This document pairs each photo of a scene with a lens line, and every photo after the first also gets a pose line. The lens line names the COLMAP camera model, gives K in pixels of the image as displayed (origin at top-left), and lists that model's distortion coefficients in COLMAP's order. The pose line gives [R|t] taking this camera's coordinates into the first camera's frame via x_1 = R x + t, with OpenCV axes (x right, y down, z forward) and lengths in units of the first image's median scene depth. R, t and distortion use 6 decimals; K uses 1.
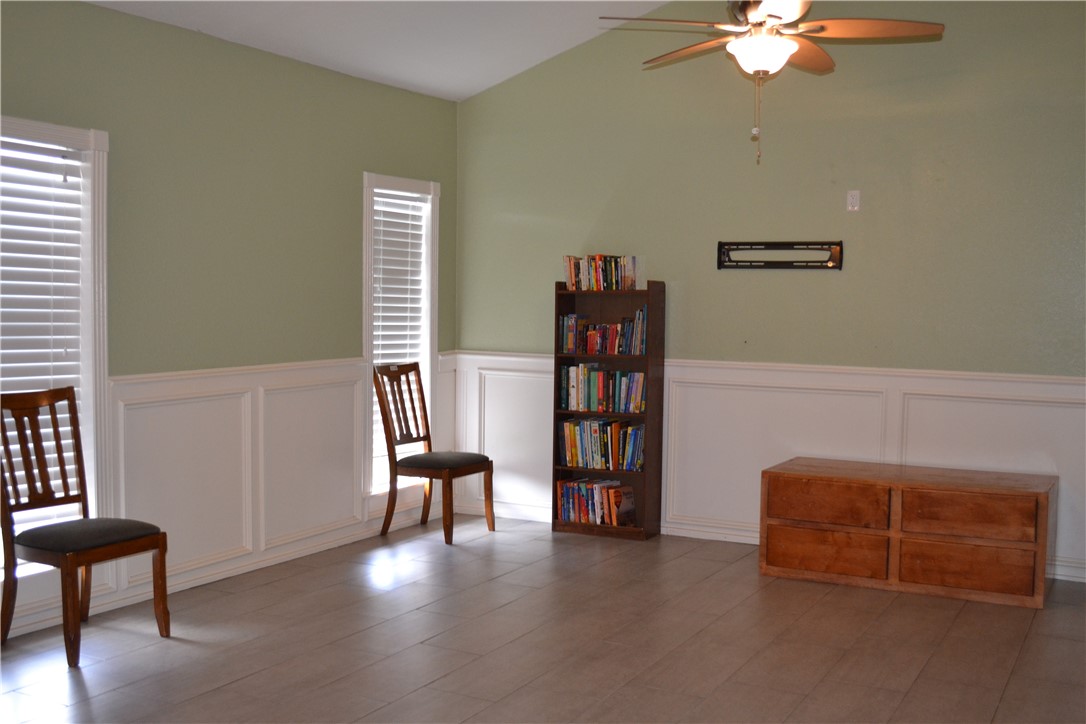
lens RADIAL K [[1137.1, 0, 539.2], [0, 1137.1, 367.2], [0, 0, 1]] dist [-0.054517, 0.000000]
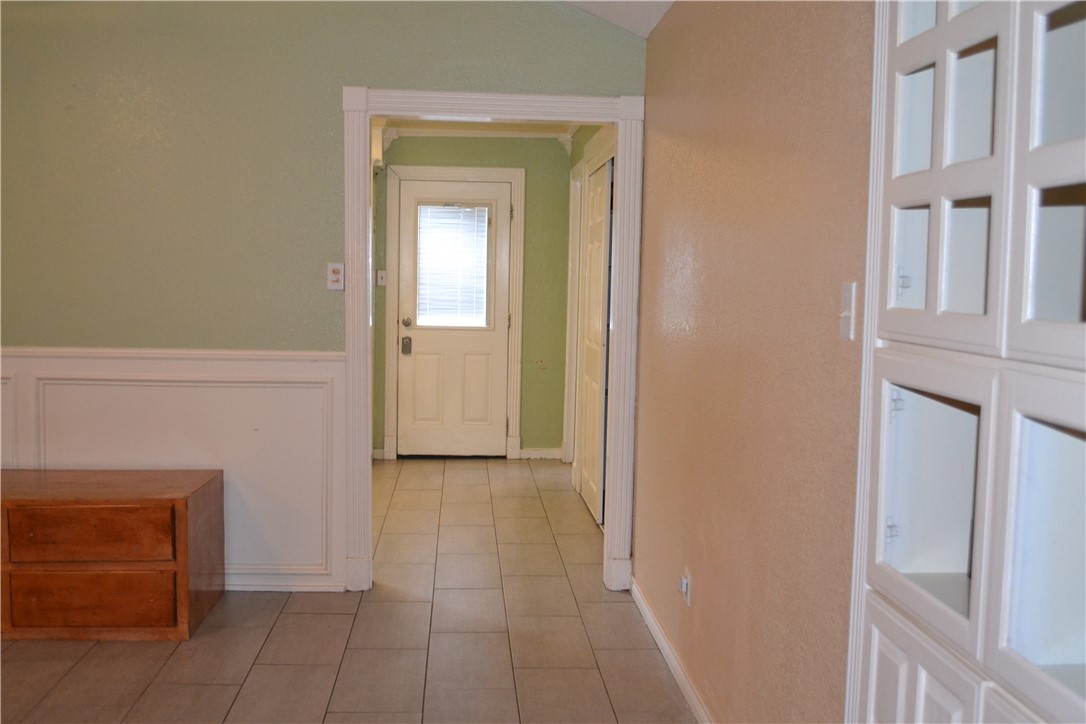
lens RADIAL K [[1137.1, 0, 536.3], [0, 1137.1, 357.4], [0, 0, 1]] dist [-0.054517, 0.000000]
pose [[0.842627, -0.040723, 0.536956, 0.205987], [0.028112, 0.999103, 0.031657, -0.007158], [-0.537764, -0.011580, 0.843016, 0.159353]]
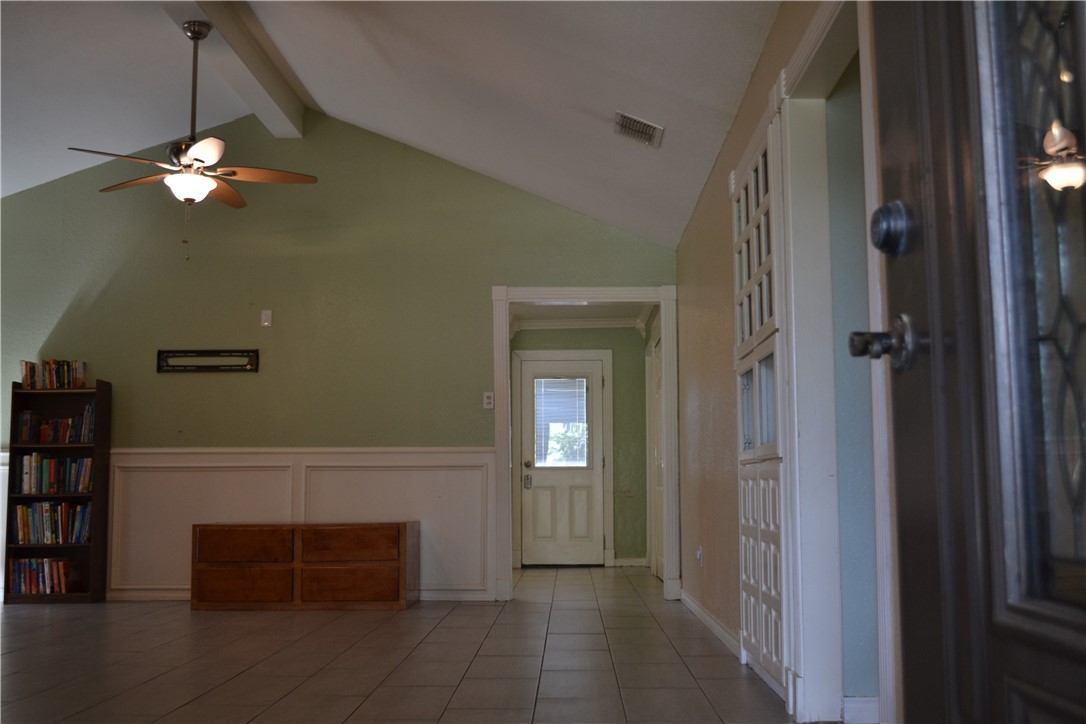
lens RADIAL K [[1137.1, 0, 532.5], [0, 1137.1, 363.6], [0, 0, 1]] dist [-0.054517, 0.000000]
pose [[0.891392, 0.033011, 0.452029, -0.036436], [0.045439, 0.985810, -0.161598, 0.134420], [-0.450949, 0.164587, 0.877244, -0.278690]]
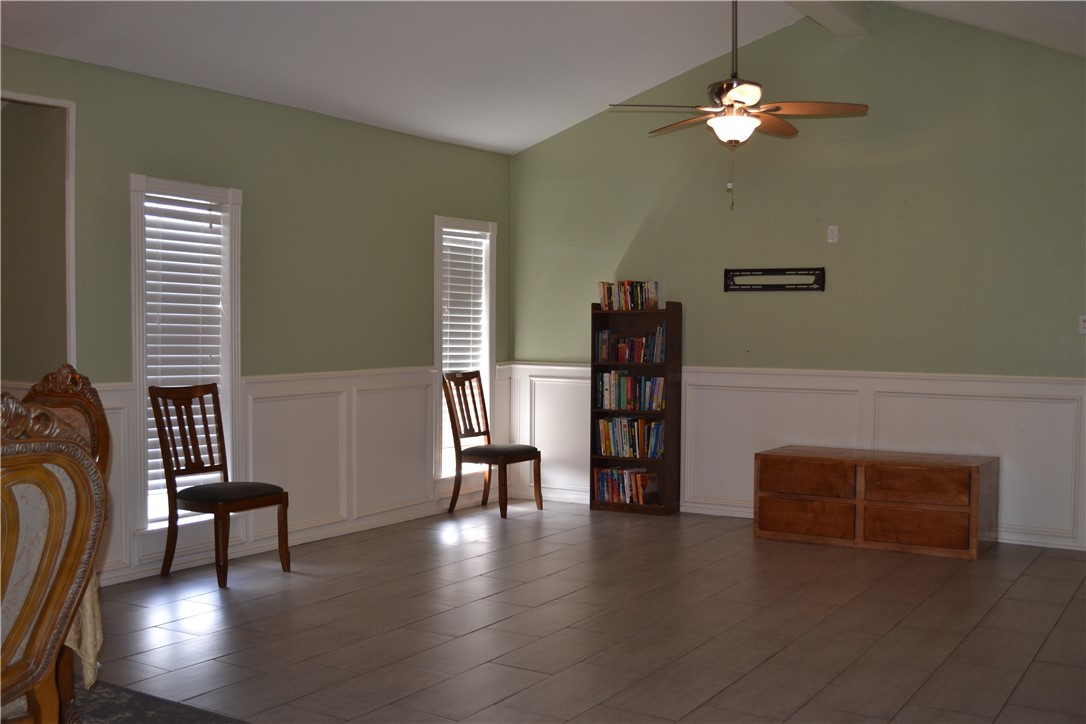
lens RADIAL K [[1137.1, 0, 536.8], [0, 1137.1, 371.7], [0, 0, 1]] dist [-0.054517, 0.000000]
pose [[0.998260, -0.004480, -0.058800, 0.031825], [0.003206, 0.999758, -0.021756, 0.028488], [0.058883, 0.021530, 0.998033, -0.251936]]
